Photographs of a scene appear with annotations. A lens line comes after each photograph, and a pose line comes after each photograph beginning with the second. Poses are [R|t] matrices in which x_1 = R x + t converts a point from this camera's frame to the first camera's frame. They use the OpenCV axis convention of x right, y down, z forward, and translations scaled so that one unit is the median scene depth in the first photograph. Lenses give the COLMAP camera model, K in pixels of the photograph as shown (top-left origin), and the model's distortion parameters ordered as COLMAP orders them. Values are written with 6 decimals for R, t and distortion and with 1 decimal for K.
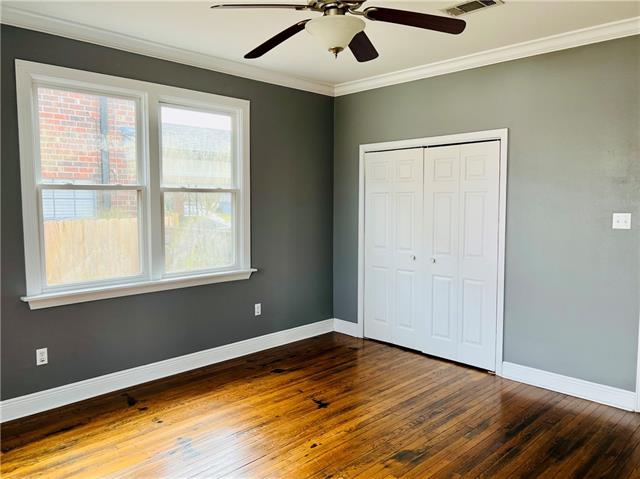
lens RADIAL K [[507.0, 0, 318.4], [0, 507.0, 240.1], [0, 0, 1]] dist [0.046173, 0.003790]
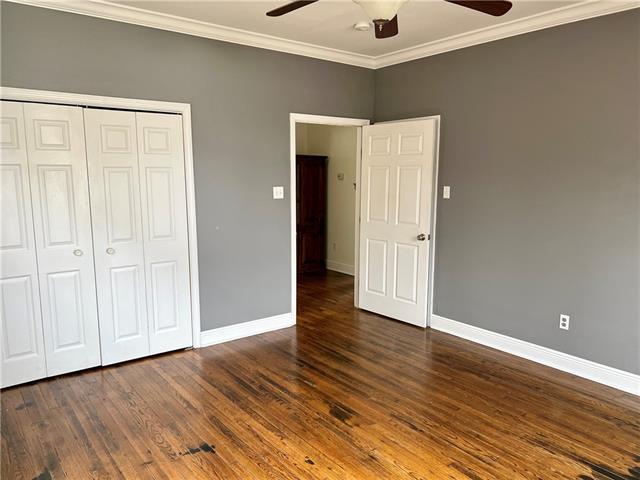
lens RADIAL K [[507.0, 0, 315.2], [0, 507.0, 240.5], [0, 0, 1]] dist [0.046173, 0.003790]
pose [[0.108911, -0.138252, 0.984391, -0.610843], [0.077985, 0.988417, 0.130189, -0.064071], [-0.990988, 0.062589, 0.118431, 0.643397]]
